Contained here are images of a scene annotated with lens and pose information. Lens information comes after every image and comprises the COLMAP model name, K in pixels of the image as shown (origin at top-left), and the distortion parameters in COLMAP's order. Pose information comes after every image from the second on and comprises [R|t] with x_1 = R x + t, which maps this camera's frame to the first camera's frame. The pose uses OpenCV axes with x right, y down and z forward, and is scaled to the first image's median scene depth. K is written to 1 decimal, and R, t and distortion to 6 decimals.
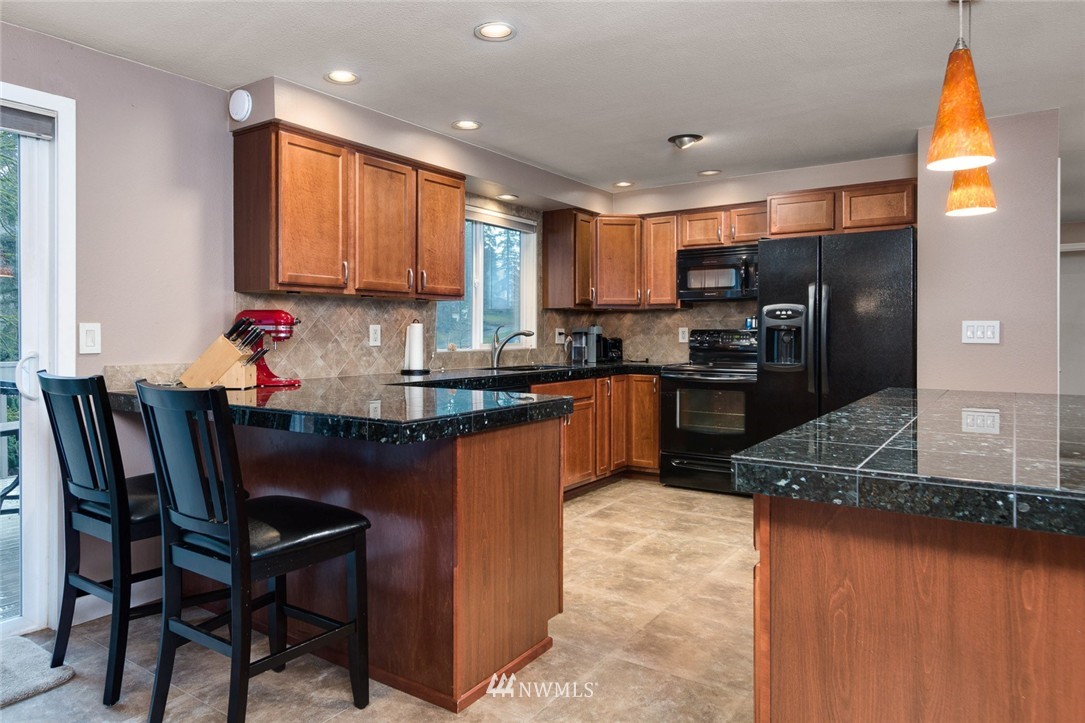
lens RADIAL K [[657.5, 0, 523.3], [0, 657.5, 339.1], [0, 0, 1]] dist [-0.001855, 0.001407]
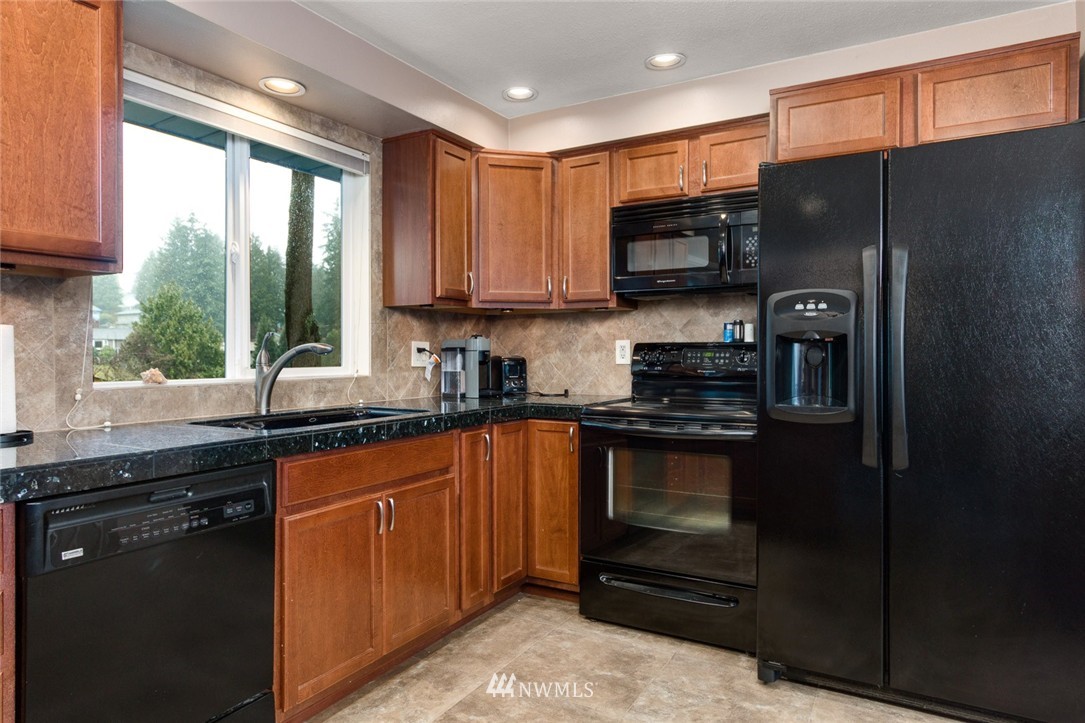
lens RADIAL K [[657.5, 0, 536.7], [0, 657.5, 358.7], [0, 0, 1]] dist [-0.001855, 0.001407]
pose [[0.995703, -0.002255, 0.092578, 0.156171], [0.002151, 0.999997, 0.001224, -0.001227], [-0.092581, -0.001020, 0.995705, 0.578875]]
